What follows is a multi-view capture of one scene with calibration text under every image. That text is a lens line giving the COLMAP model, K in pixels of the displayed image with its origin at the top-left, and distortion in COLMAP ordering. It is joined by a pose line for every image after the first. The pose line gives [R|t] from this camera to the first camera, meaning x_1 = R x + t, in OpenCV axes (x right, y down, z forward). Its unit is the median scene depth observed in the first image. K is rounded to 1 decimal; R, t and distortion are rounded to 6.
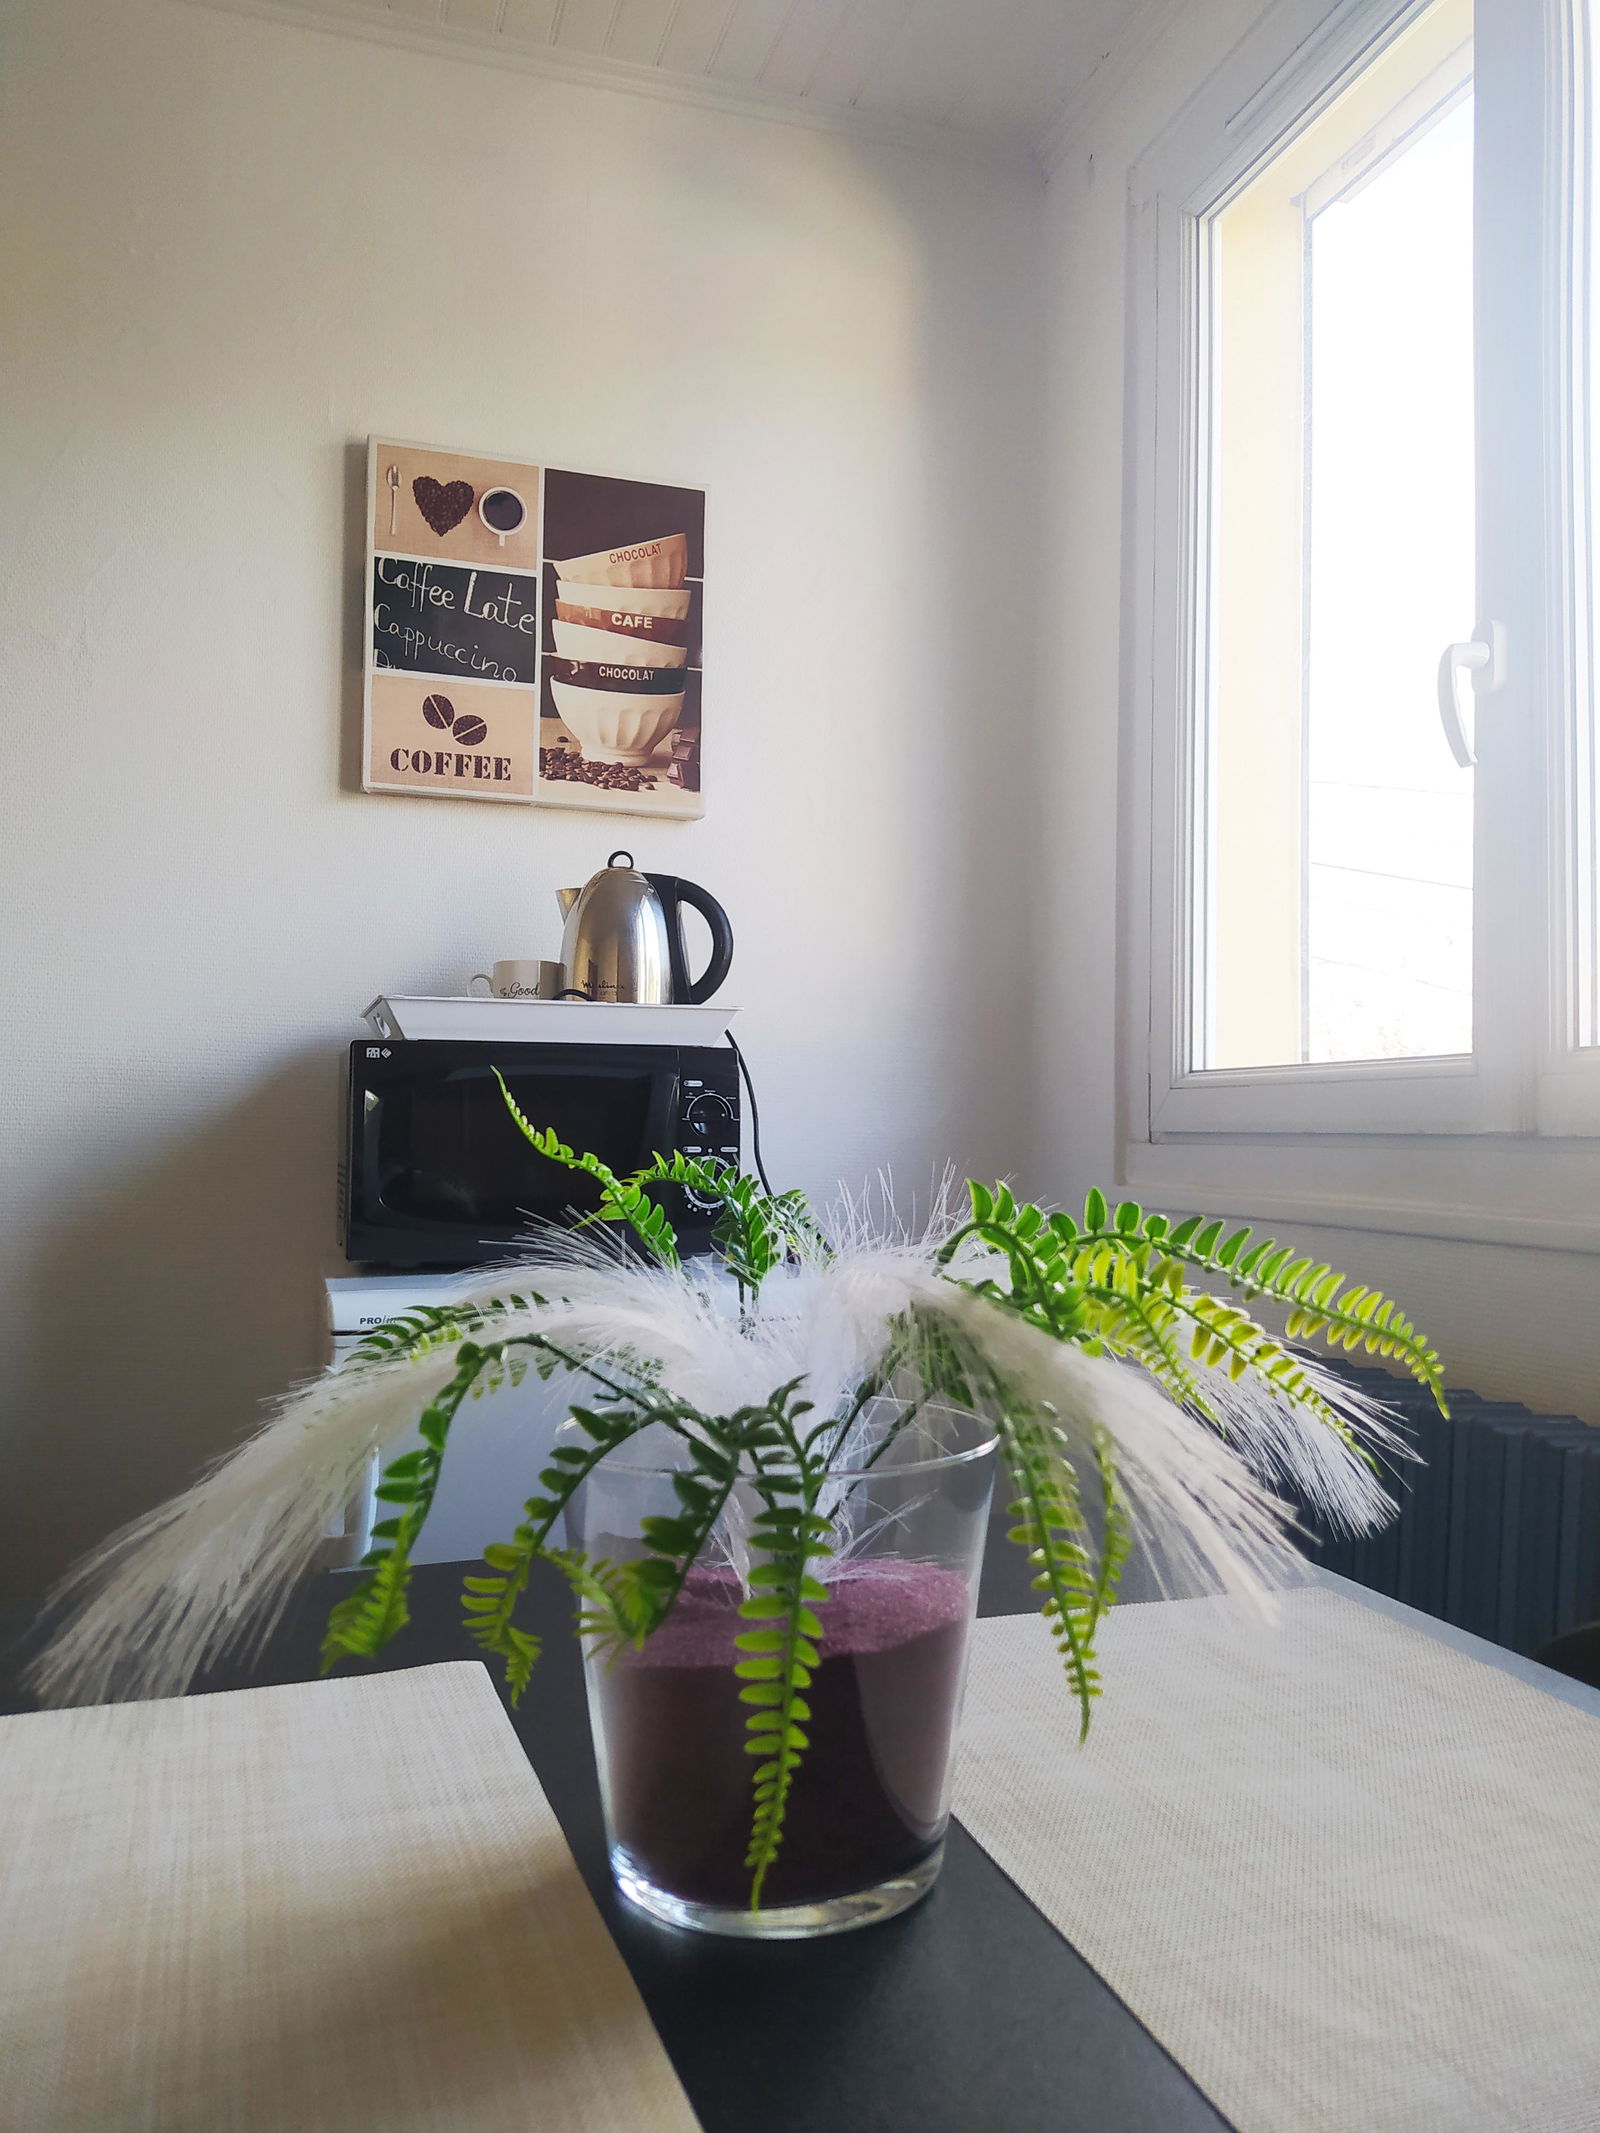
lens RADIAL K [[1521.2, 0, 846.3], [0, 1521.2, 1101.0], [0, 0, 1]] dist [0.011605, 0.003517]
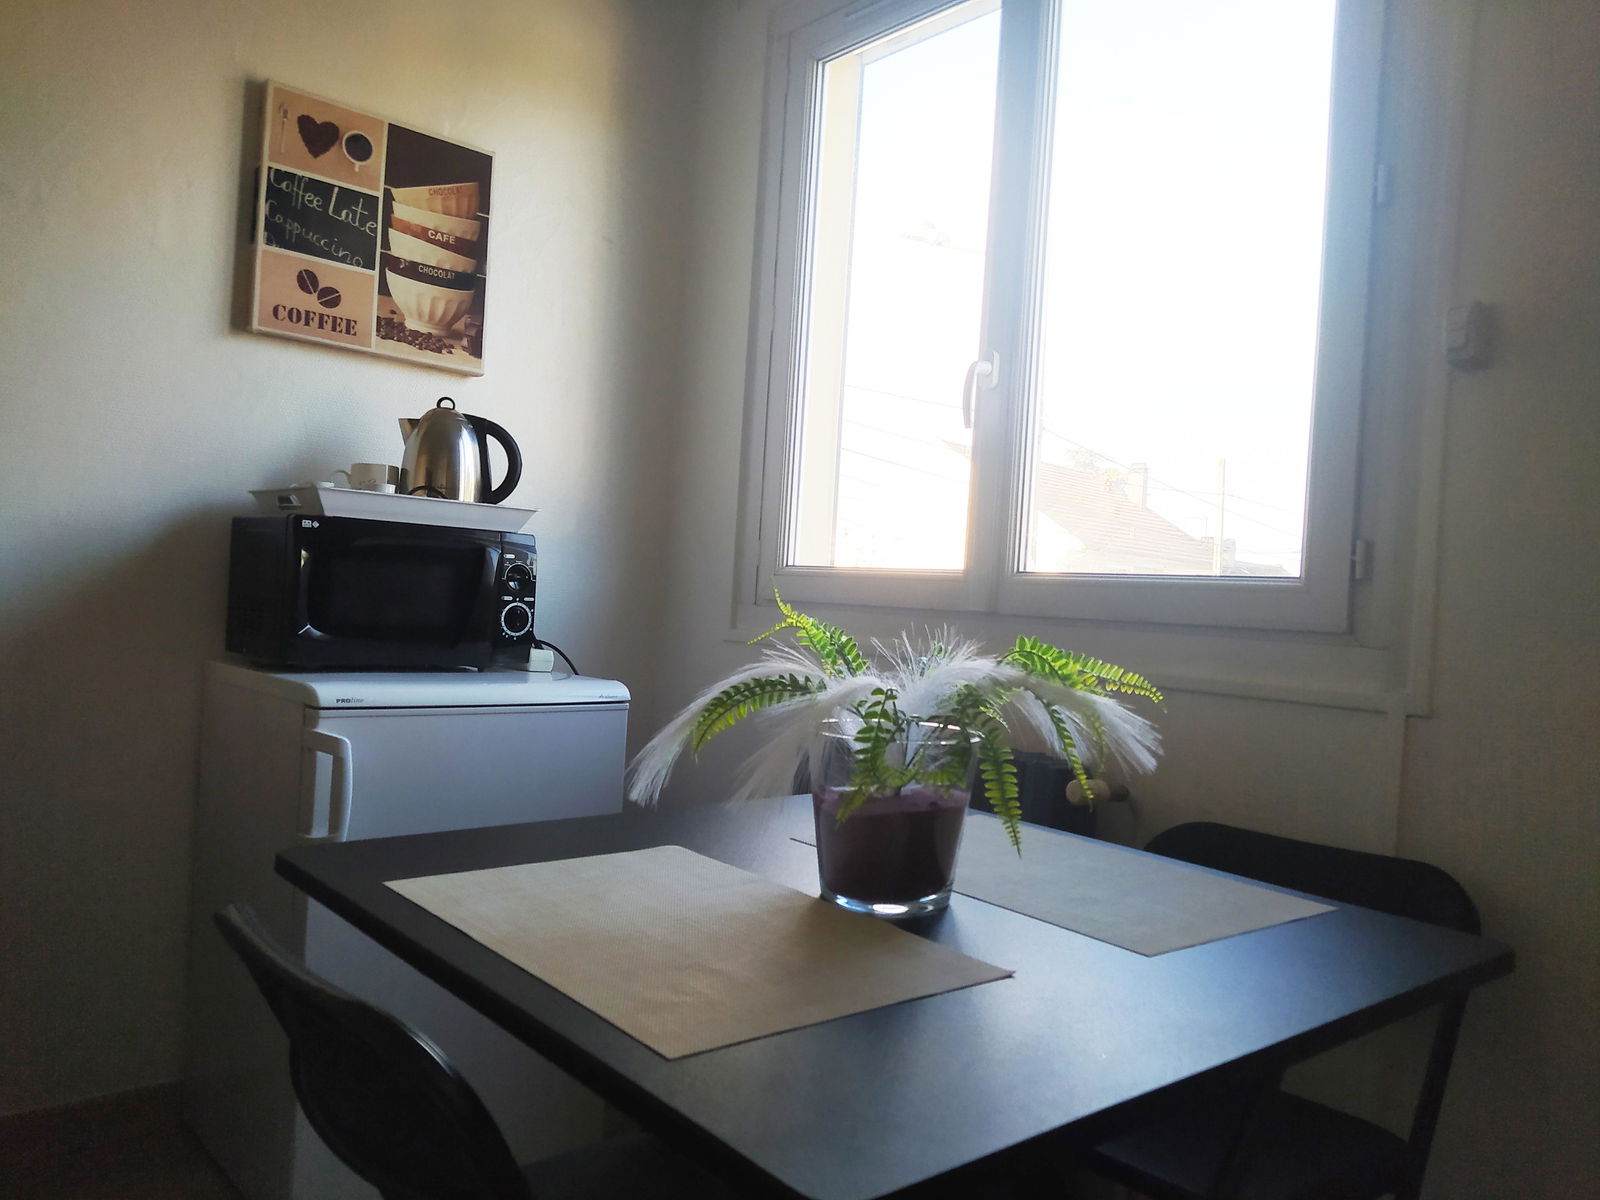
lens RADIAL K [[1145.4, 0, 800.0], [0, 1145.4, 600.0], [0, 0, 1]] dist [0.080257, -0.147918]
pose [[0.919083, 0.047580, 0.391181, -0.251049], [-0.060189, 0.997986, 0.020027, -0.007173], [-0.389440, -0.041951, 0.920096, -0.188207]]
